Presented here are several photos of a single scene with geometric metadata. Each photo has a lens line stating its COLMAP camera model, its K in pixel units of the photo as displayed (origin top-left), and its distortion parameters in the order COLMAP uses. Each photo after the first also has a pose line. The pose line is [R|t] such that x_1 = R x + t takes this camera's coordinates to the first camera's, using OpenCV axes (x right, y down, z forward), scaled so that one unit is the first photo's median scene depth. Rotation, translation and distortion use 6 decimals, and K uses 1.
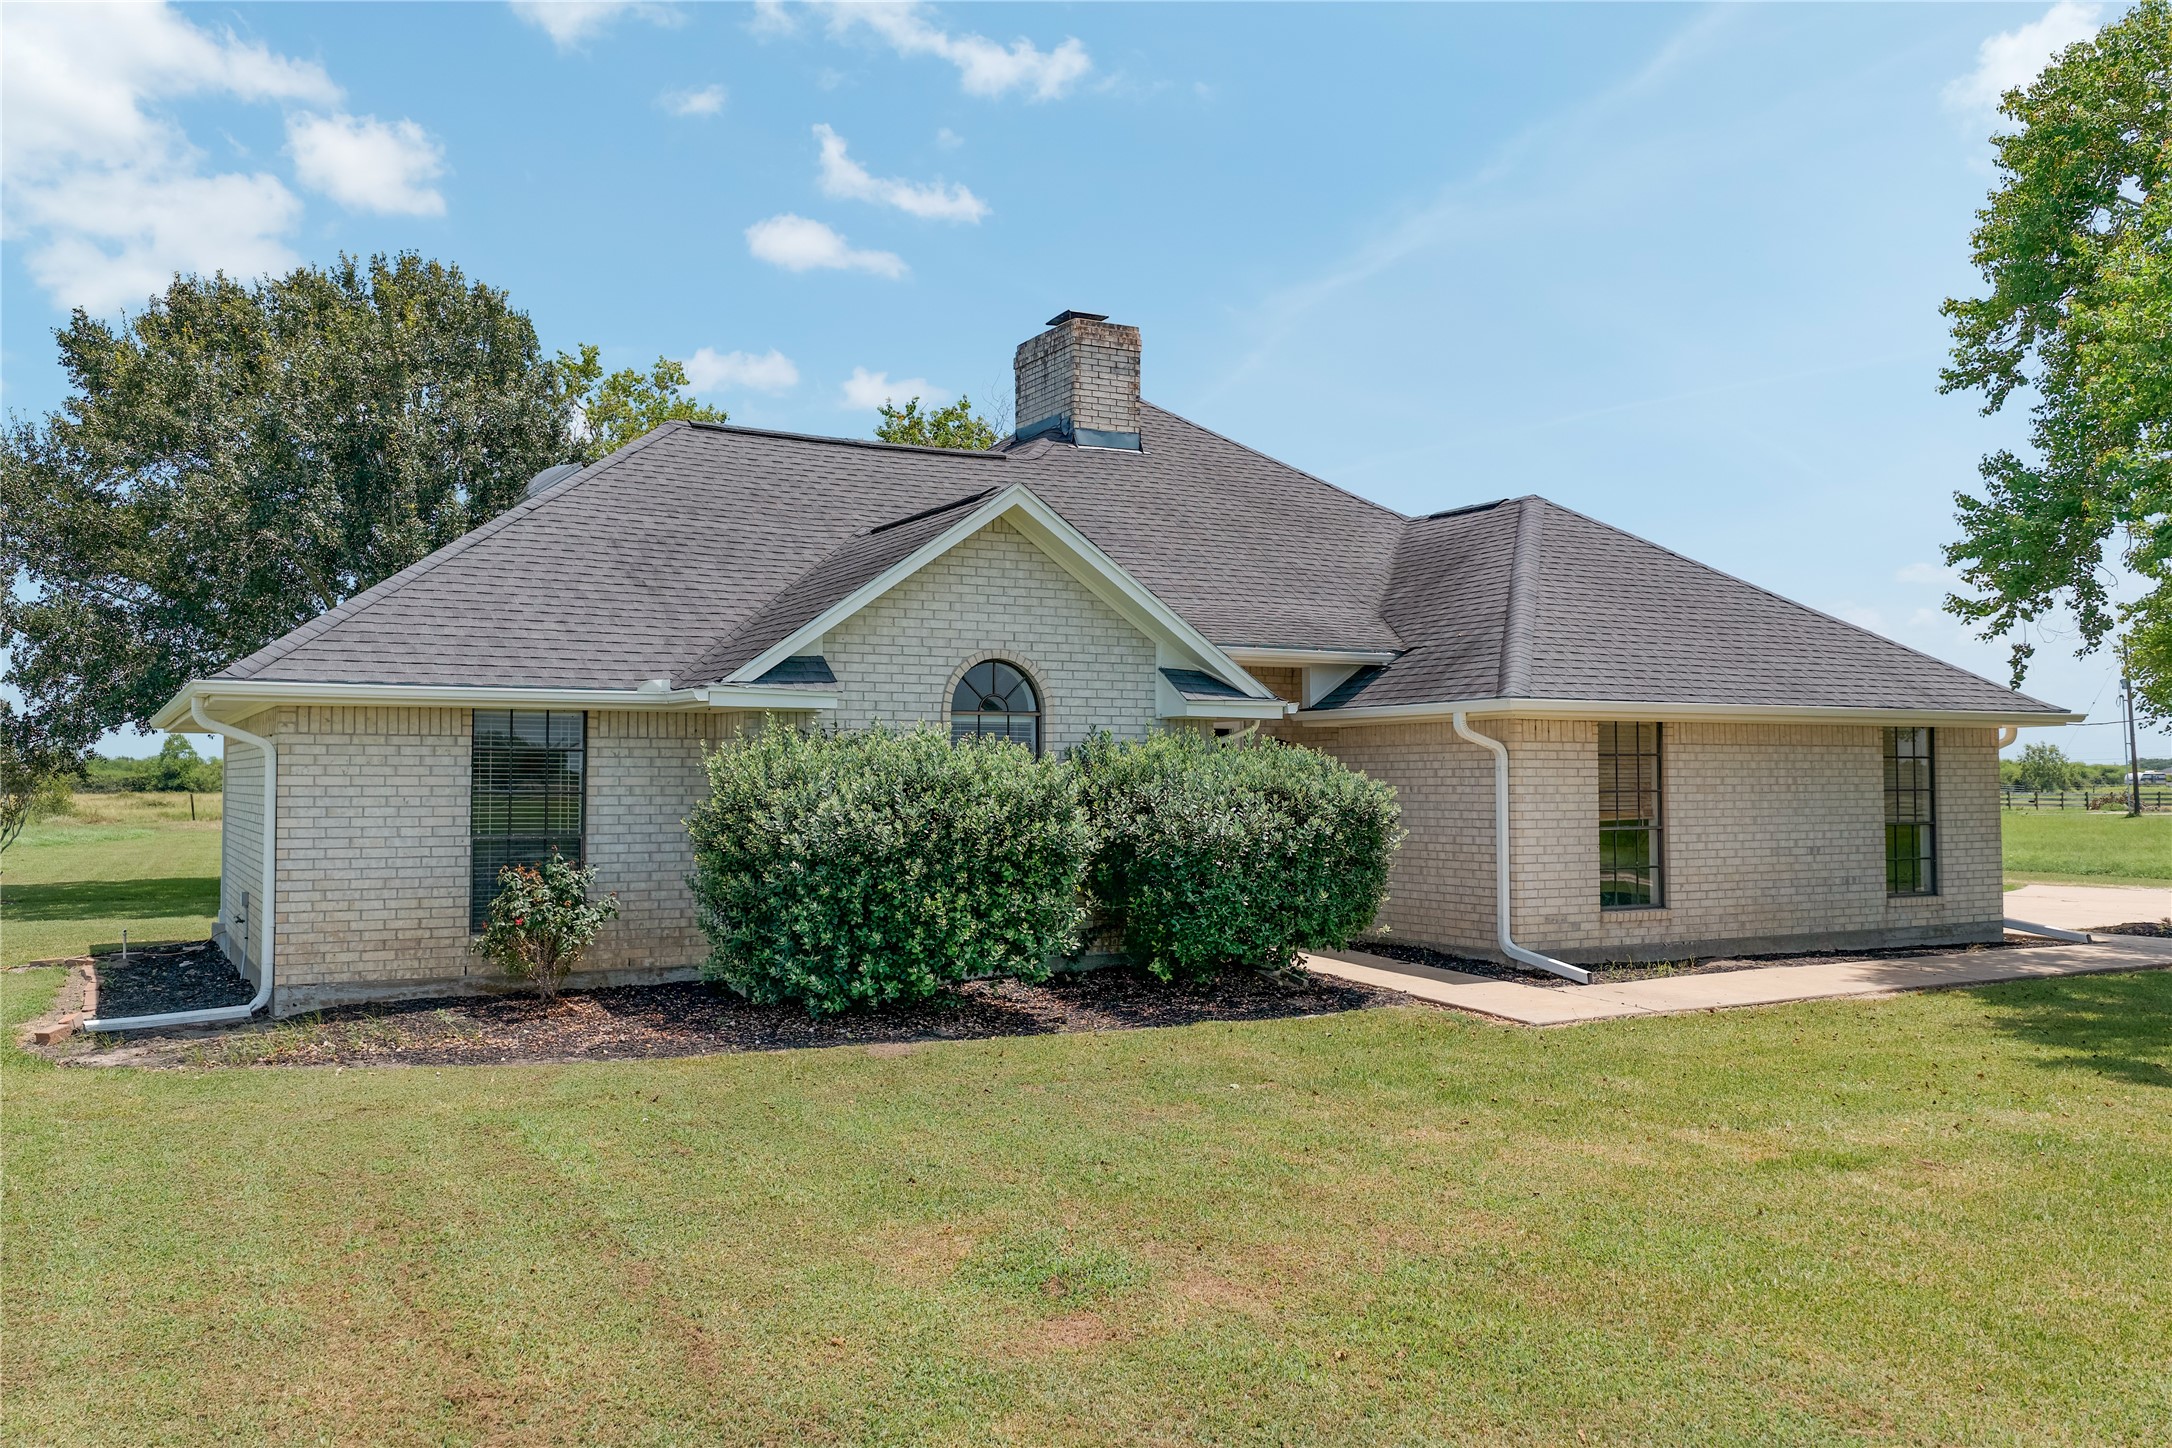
lens RADIAL K [[1700.1, 0, 1086.0], [0, 1700.1, 724.0], [0, 0, 1]] dist [0.016315, -0.009773]
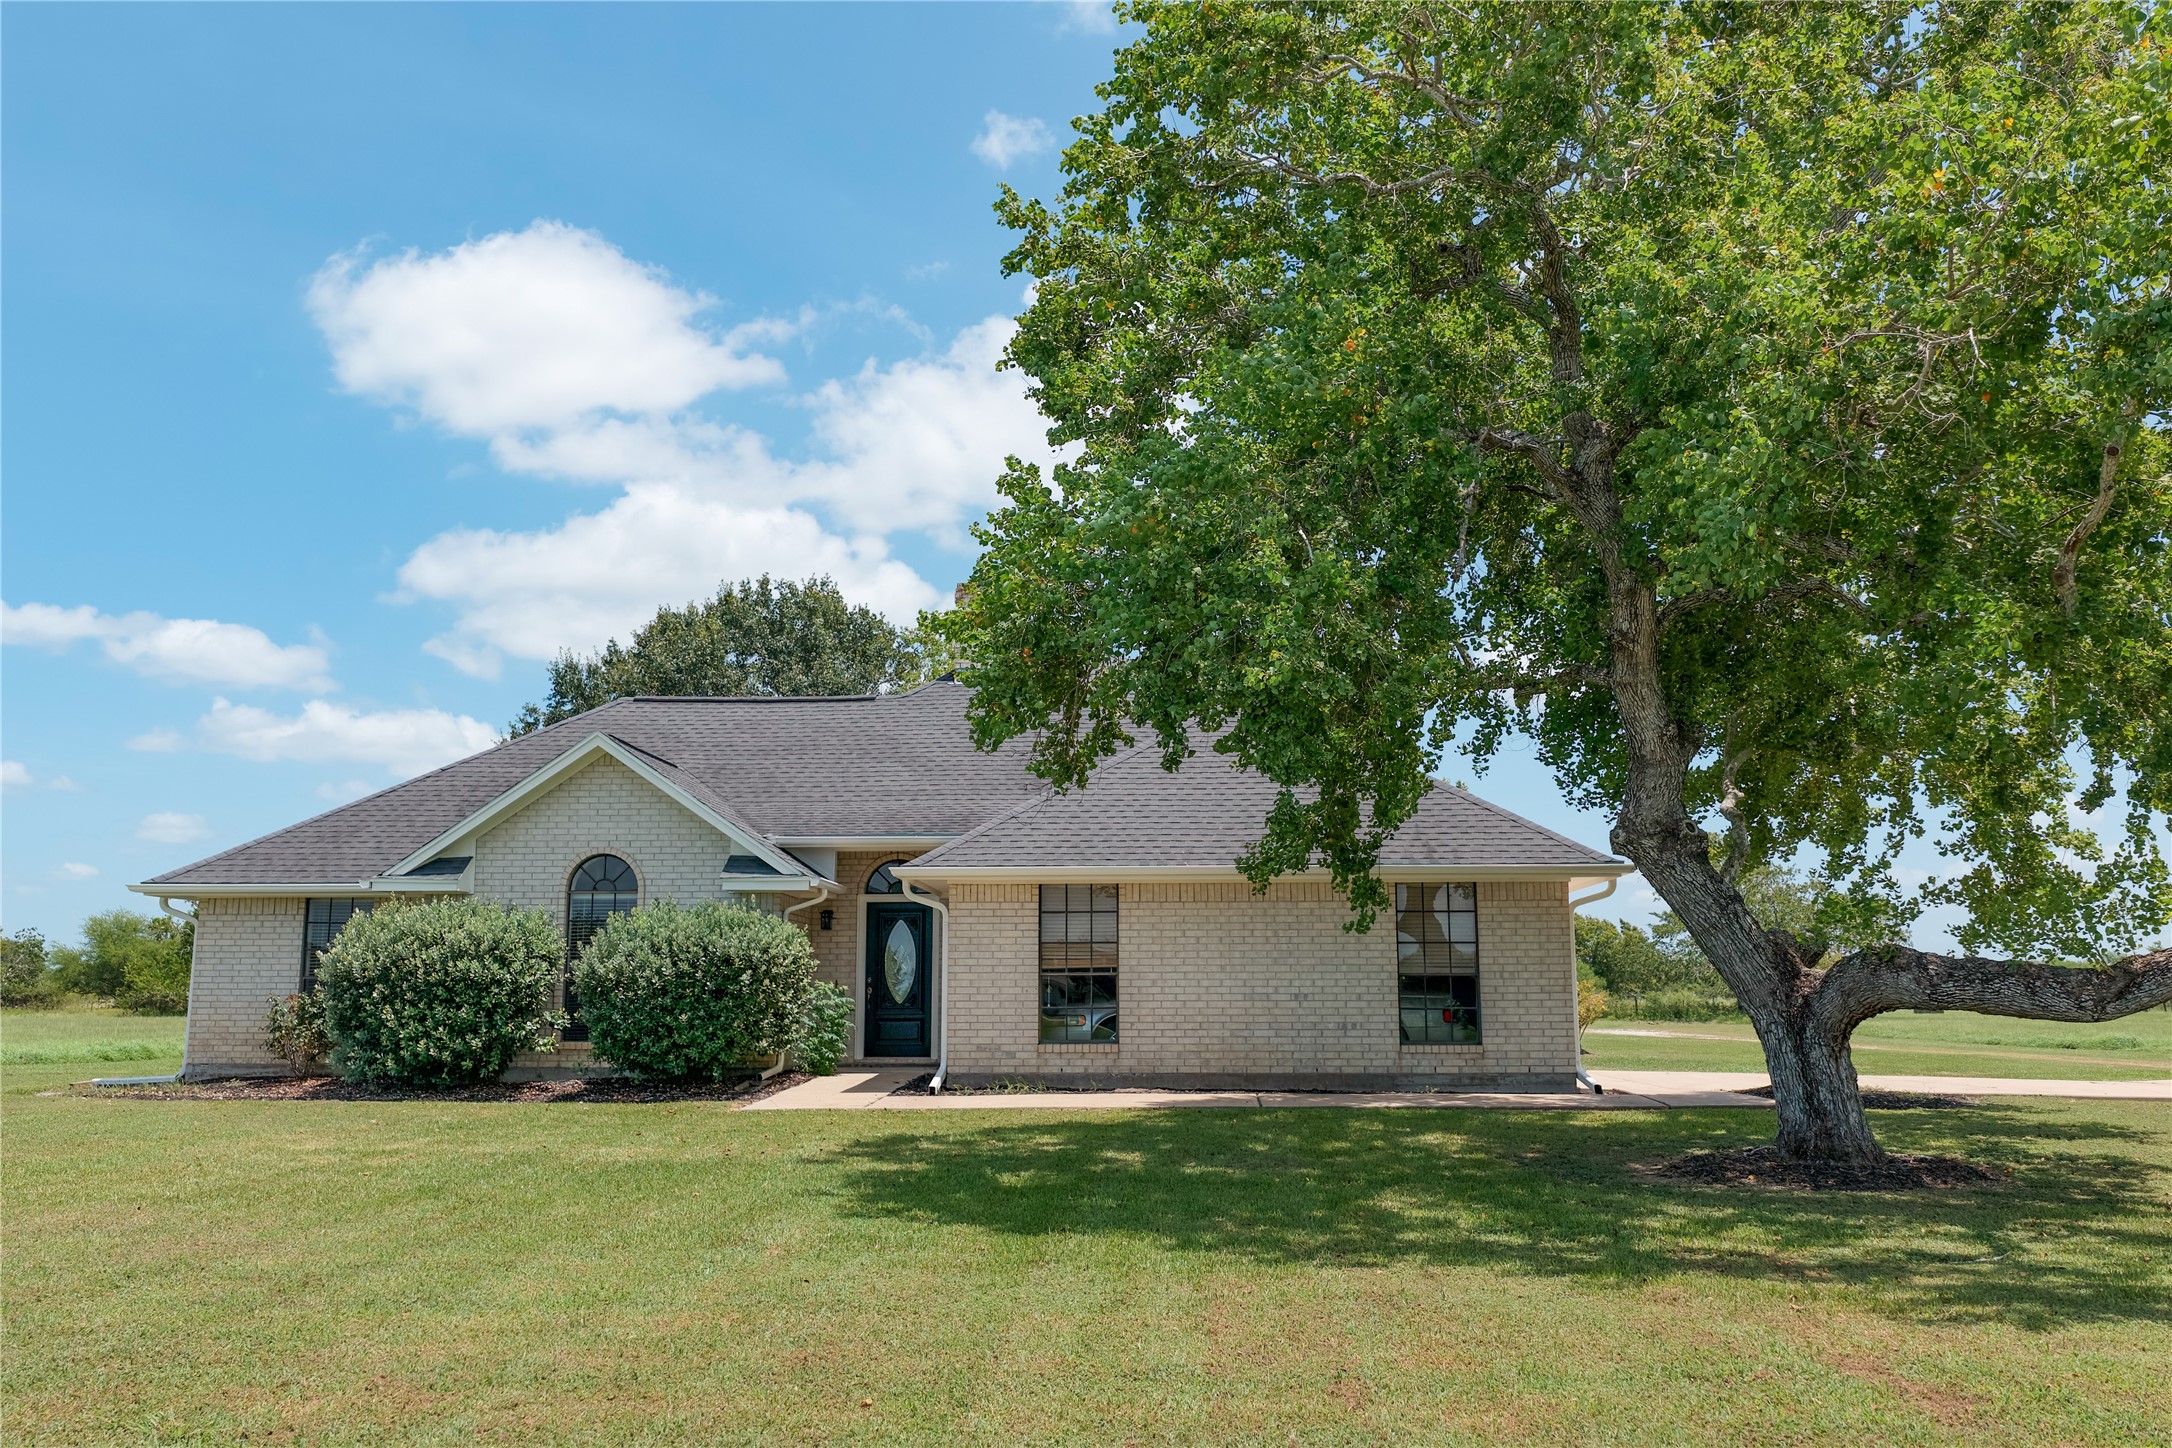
lens RADIAL K [[1700.1, 0, 1086.0], [0, 1700.1, 724.0], [0, 0, 1]] dist [0.016315, -0.009773]
pose [[0.862208, -0.080100, -0.500181, 0.920461], [0.016865, 0.991411, -0.129694, 0.041723], [0.506274, 0.103388, 0.856153, -0.031420]]
